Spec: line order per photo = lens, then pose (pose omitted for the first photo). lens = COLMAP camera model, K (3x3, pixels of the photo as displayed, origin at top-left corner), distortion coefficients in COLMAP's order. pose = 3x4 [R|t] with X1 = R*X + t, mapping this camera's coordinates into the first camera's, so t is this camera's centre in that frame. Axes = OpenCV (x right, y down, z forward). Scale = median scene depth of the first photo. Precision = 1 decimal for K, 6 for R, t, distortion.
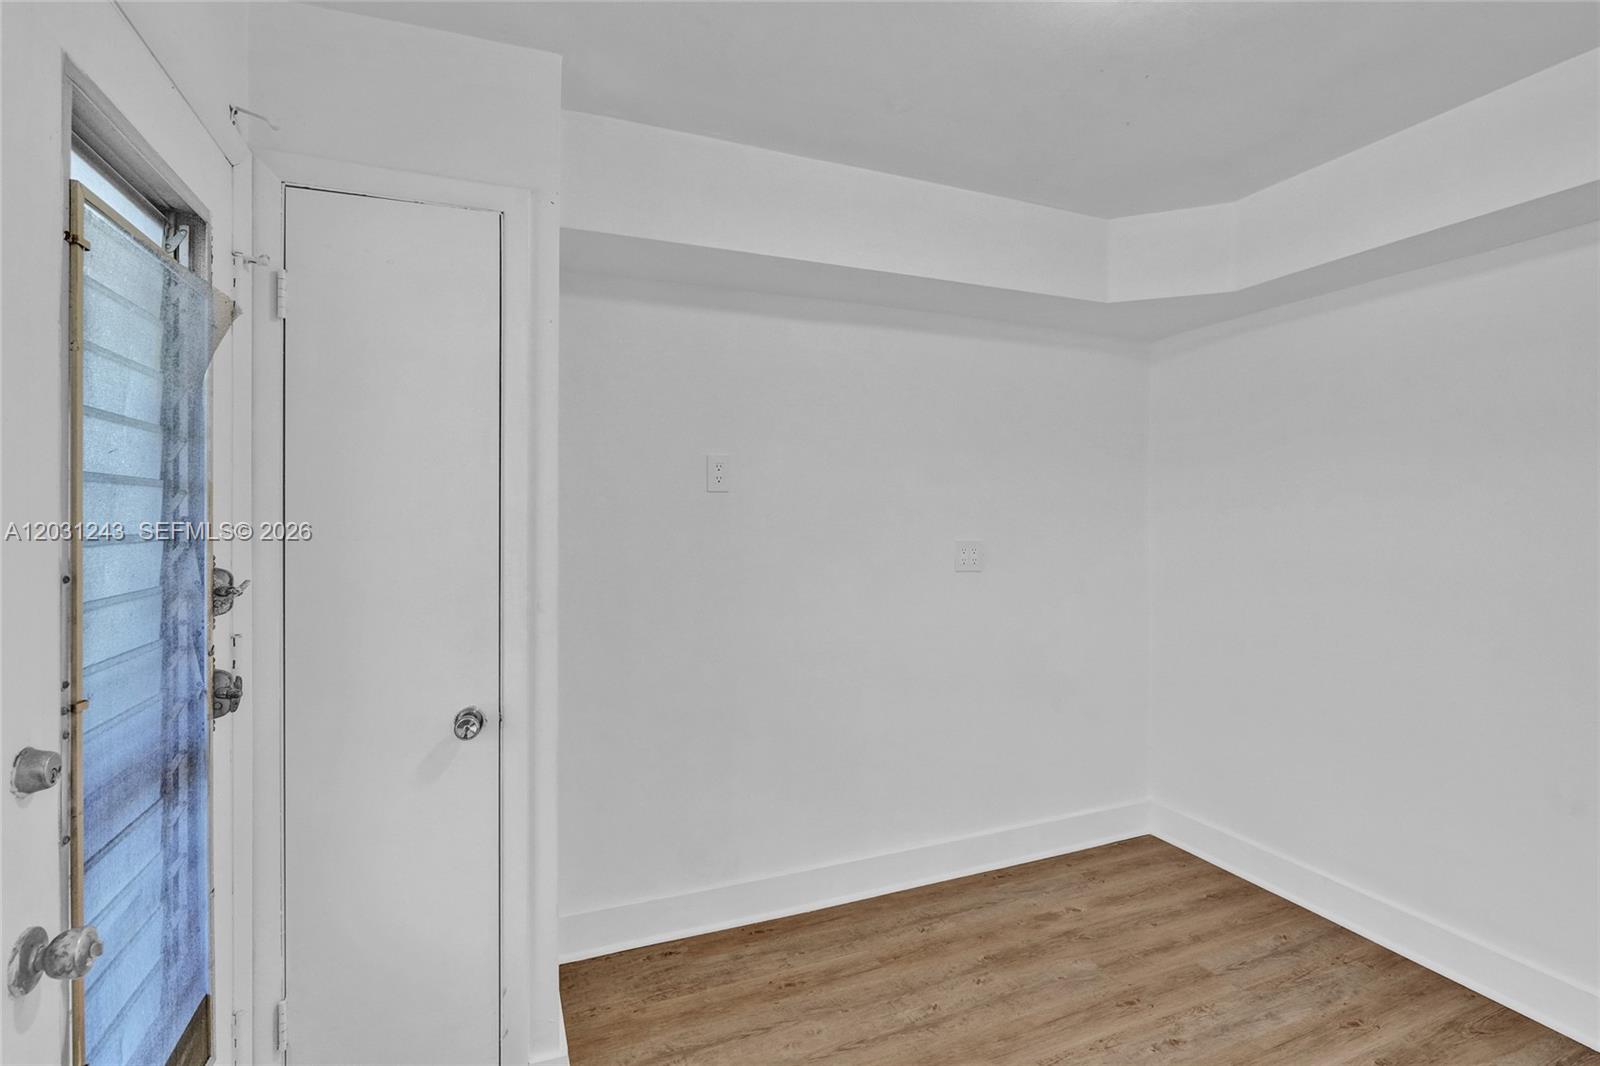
lens RADIAL K [[772.1, 0, 793.0], [0, 772.1, 512.6], [0, 0, 1]] dist [-0.000528, 0.002122]
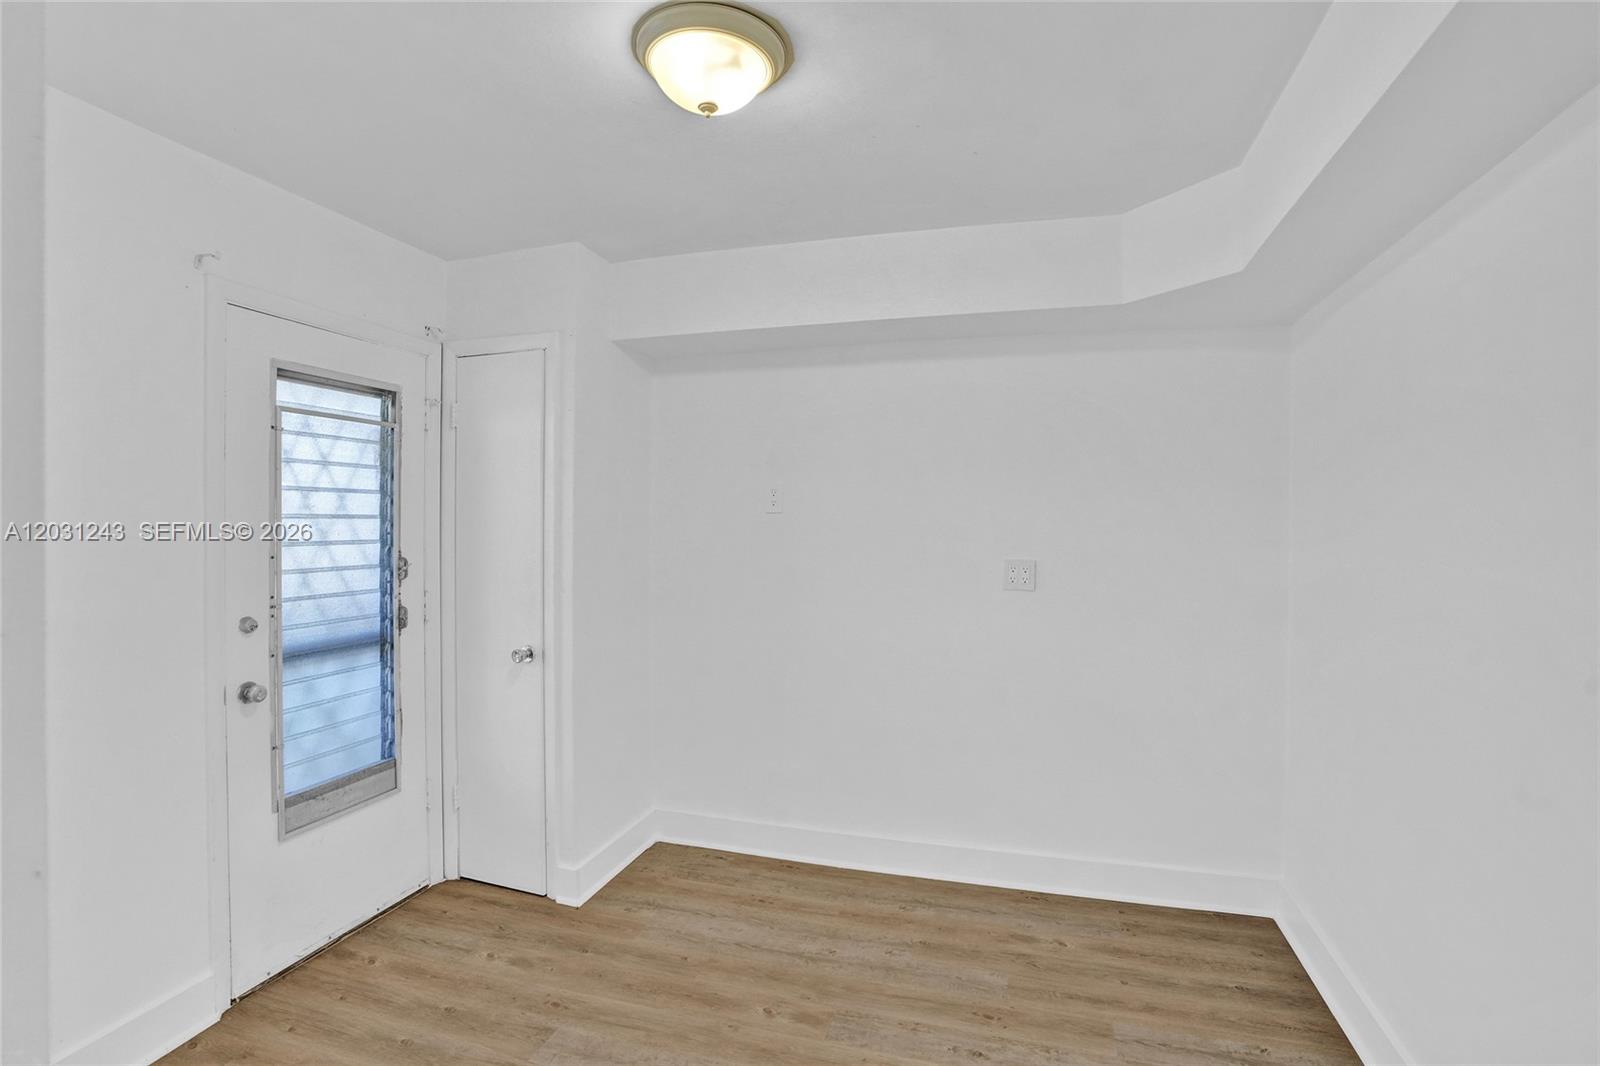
lens RADIAL K [[775.1, 0, 805.3], [0, 775.1, 519.0], [0, 0, 1]] dist [-0.059679, 0.028206]
pose [[0.765336, -0.000221, -0.643631, 0.816262], [-0.000366, 1.000000, -0.000779, -0.017251], [0.643631, 0.000832, 0.765335, 0.075026]]
